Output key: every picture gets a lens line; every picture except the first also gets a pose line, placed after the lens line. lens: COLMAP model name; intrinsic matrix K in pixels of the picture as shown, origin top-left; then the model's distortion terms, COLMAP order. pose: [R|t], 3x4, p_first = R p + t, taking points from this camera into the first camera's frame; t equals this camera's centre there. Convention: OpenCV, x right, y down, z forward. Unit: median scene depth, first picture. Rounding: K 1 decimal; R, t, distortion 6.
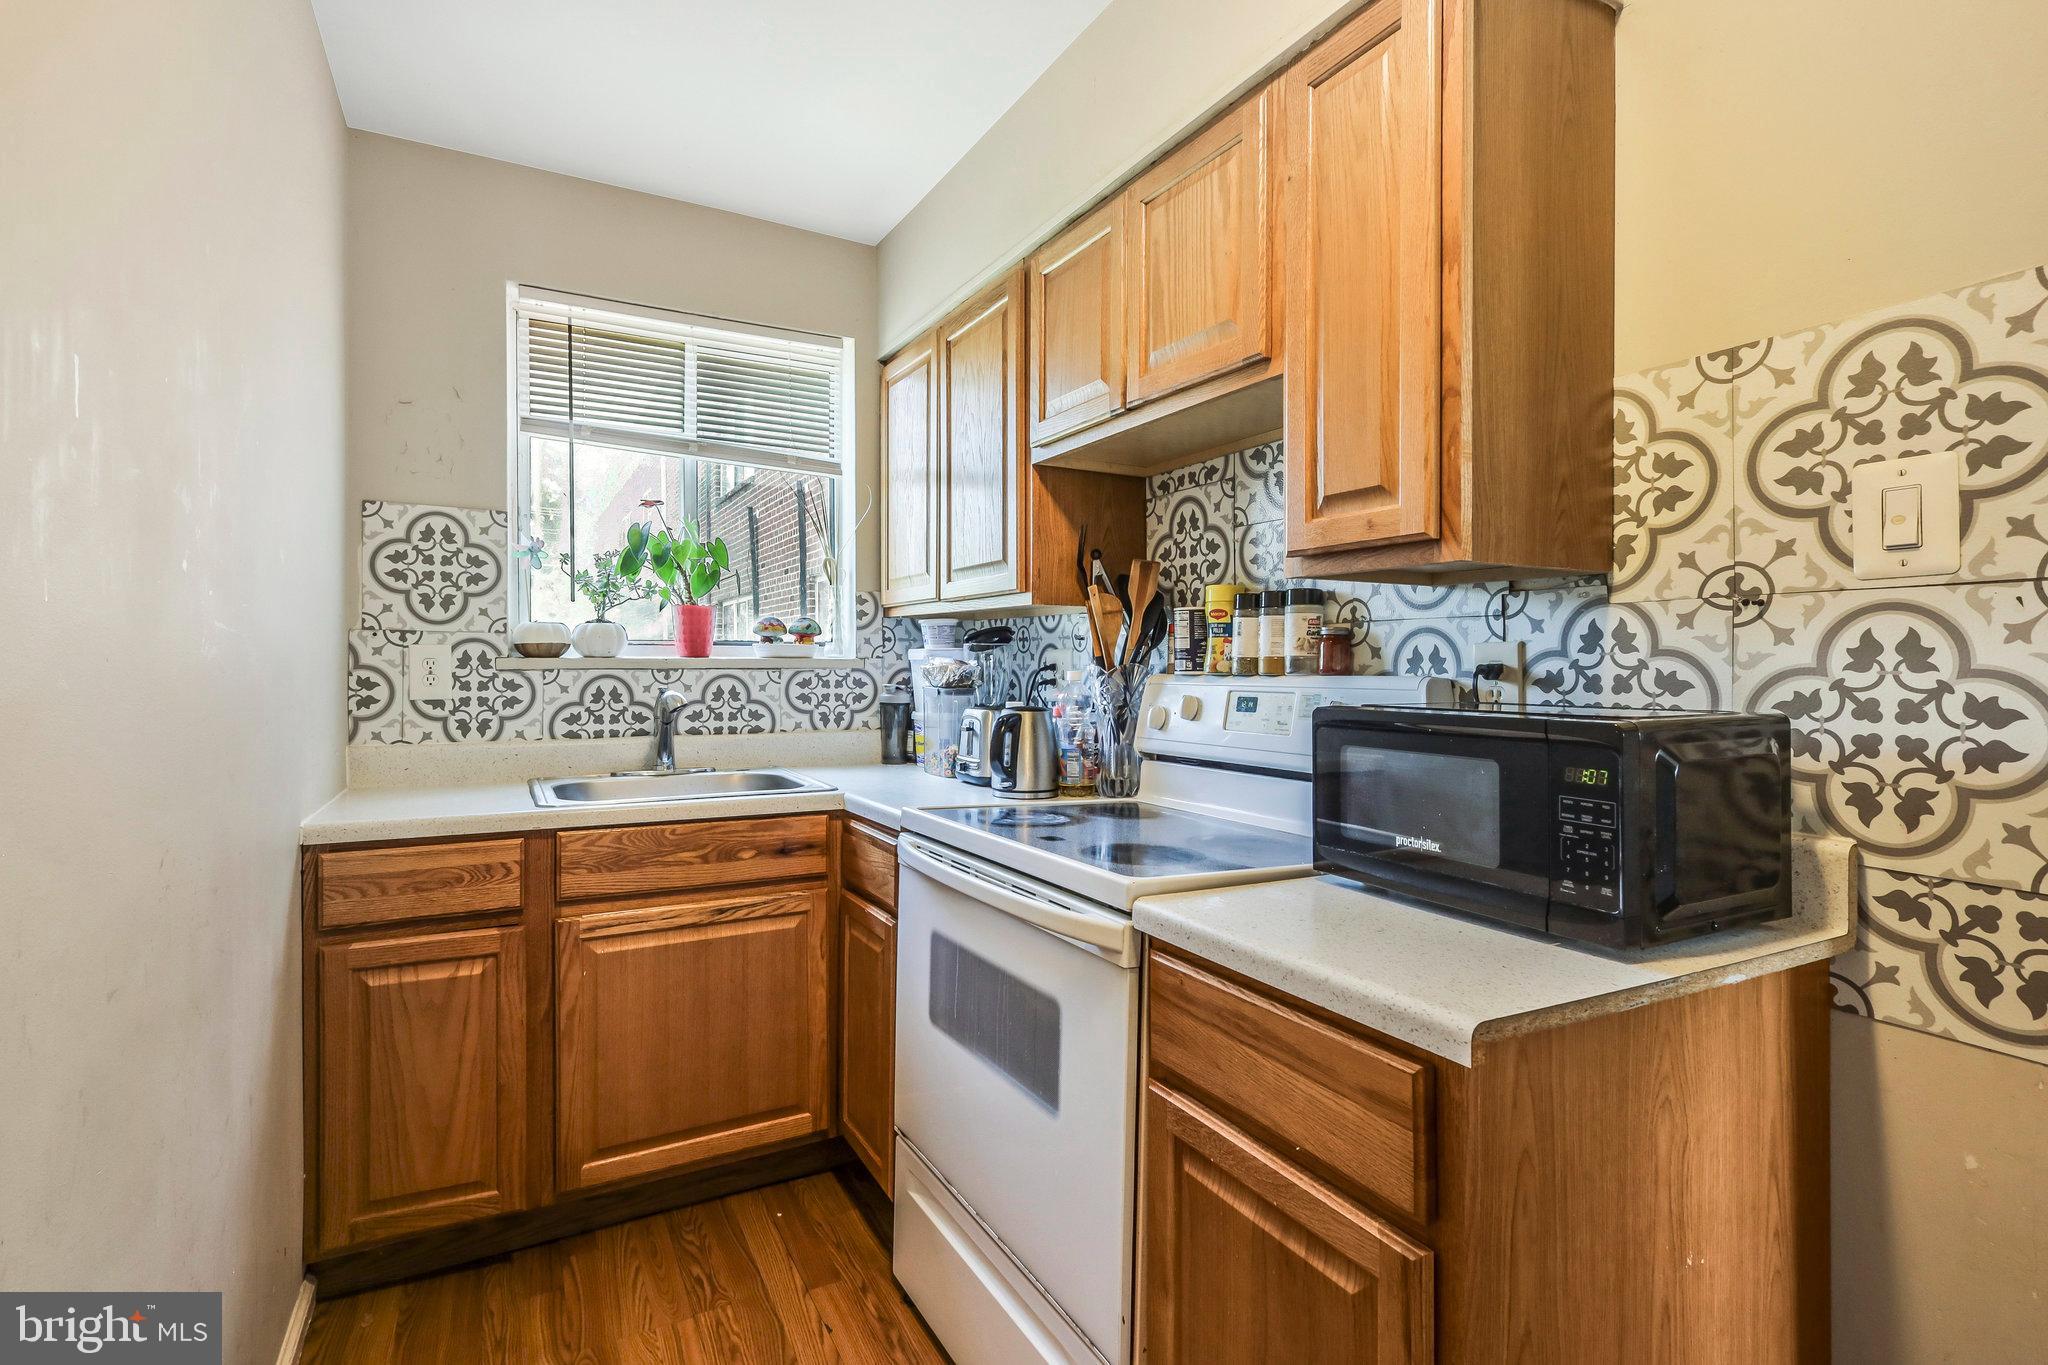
lens RADIAL K [[957.2, 0, 980.3], [0, 957.2, 658.2], [0, 0, 1]] dist [0.020506, -0.000113]
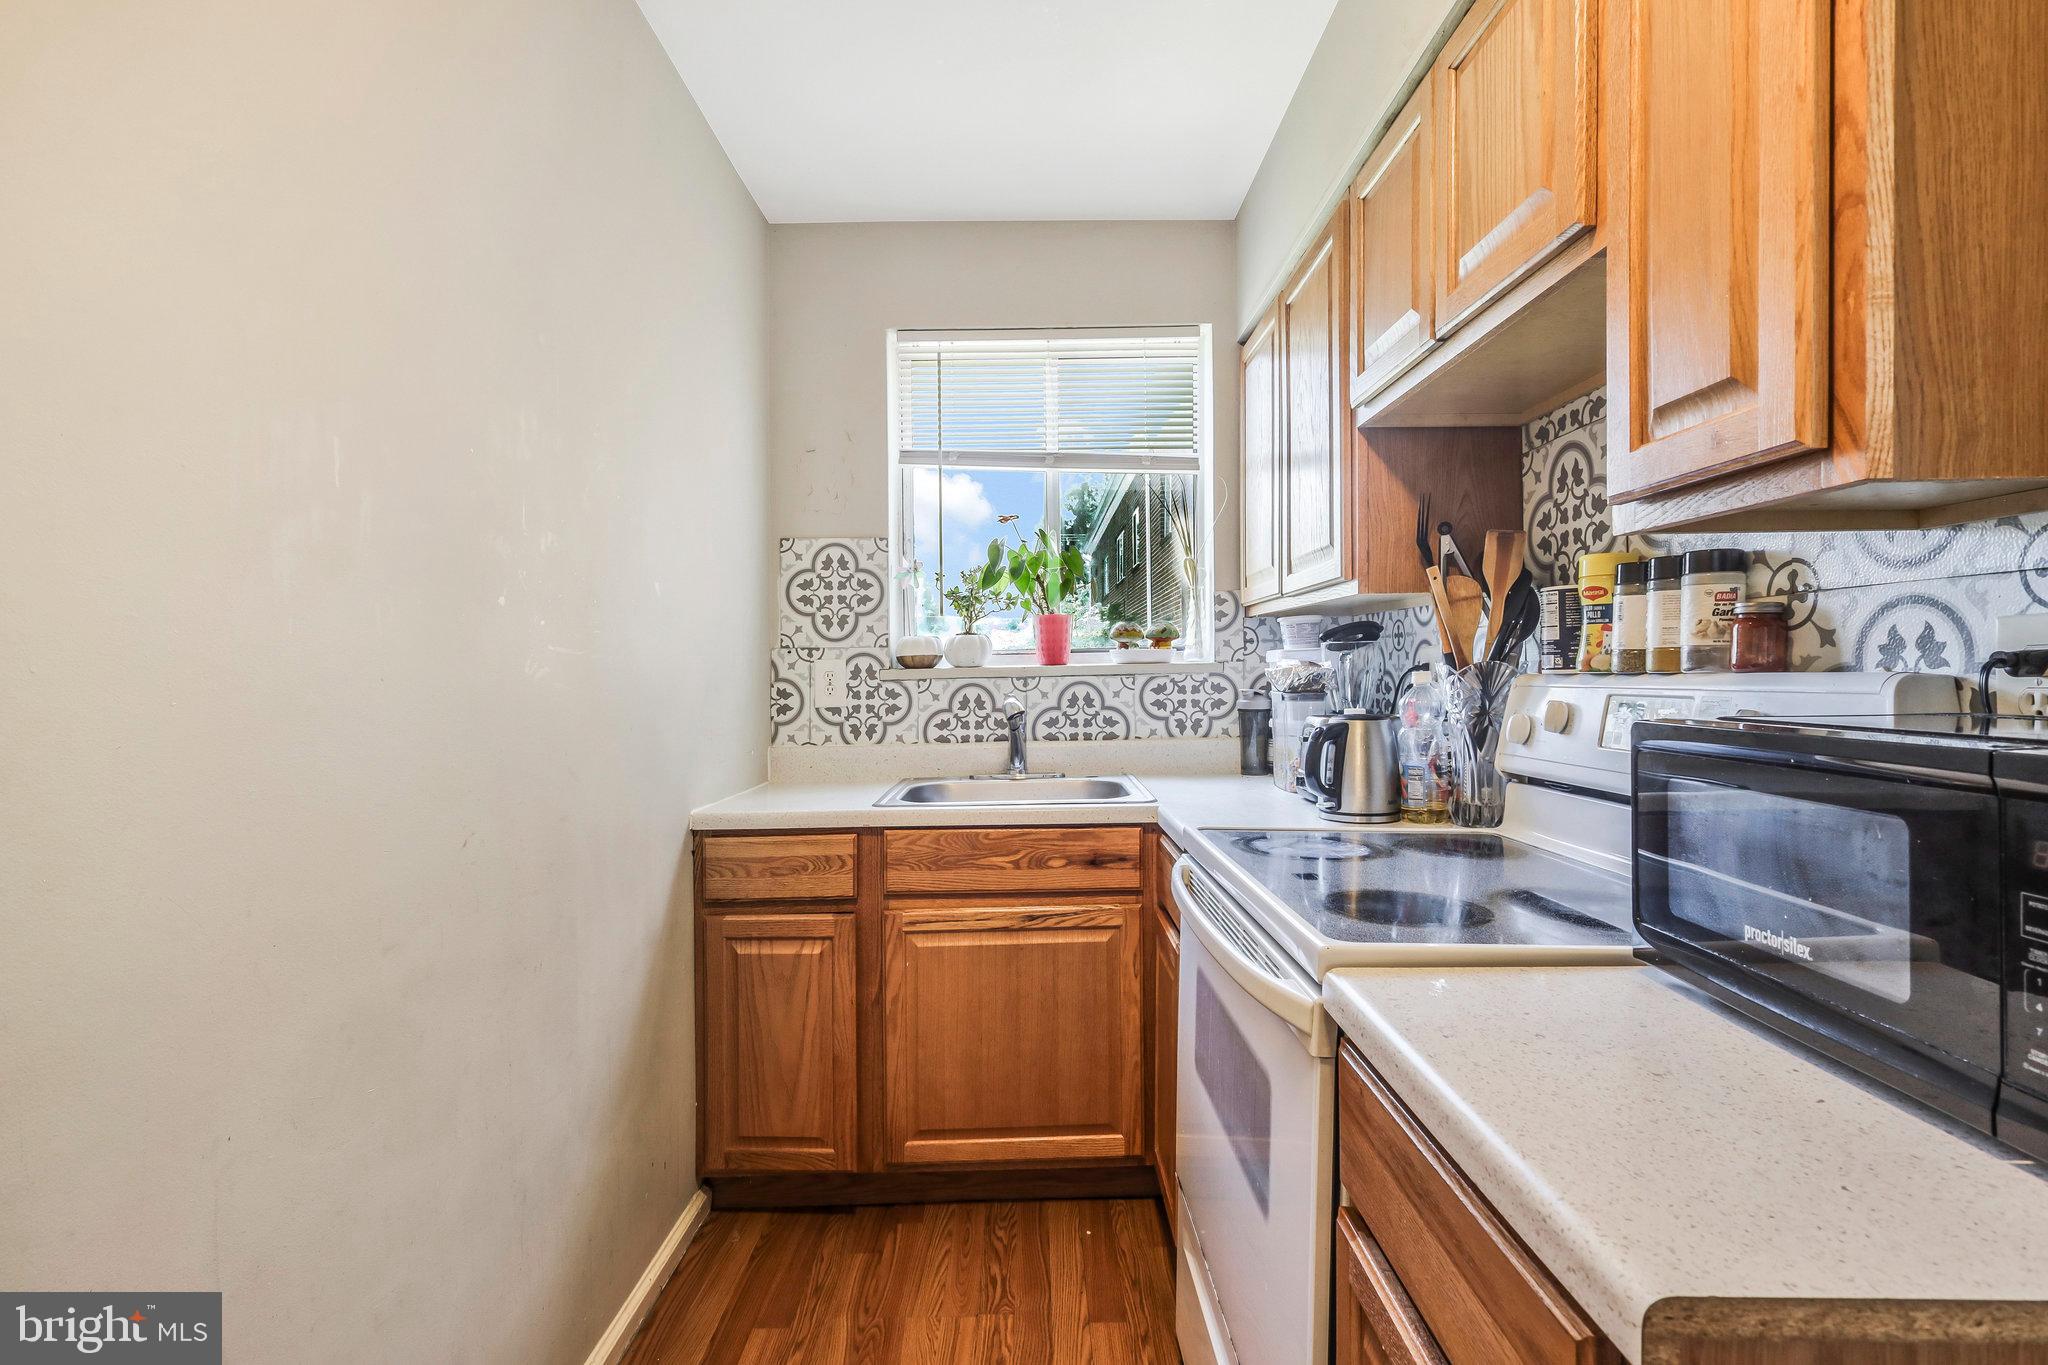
lens RADIAL K [[929.4, 0, 1024.0], [0, 929.4, 682.5], [0, 0, 1]] dist [0.016216, 0.000064]
pose [[0.895993, -0.014403, -0.443835, 0.166553], [0.023984, 0.999585, 0.015980, 0.001580], [0.443420, -0.024963, 0.895966, 0.137593]]
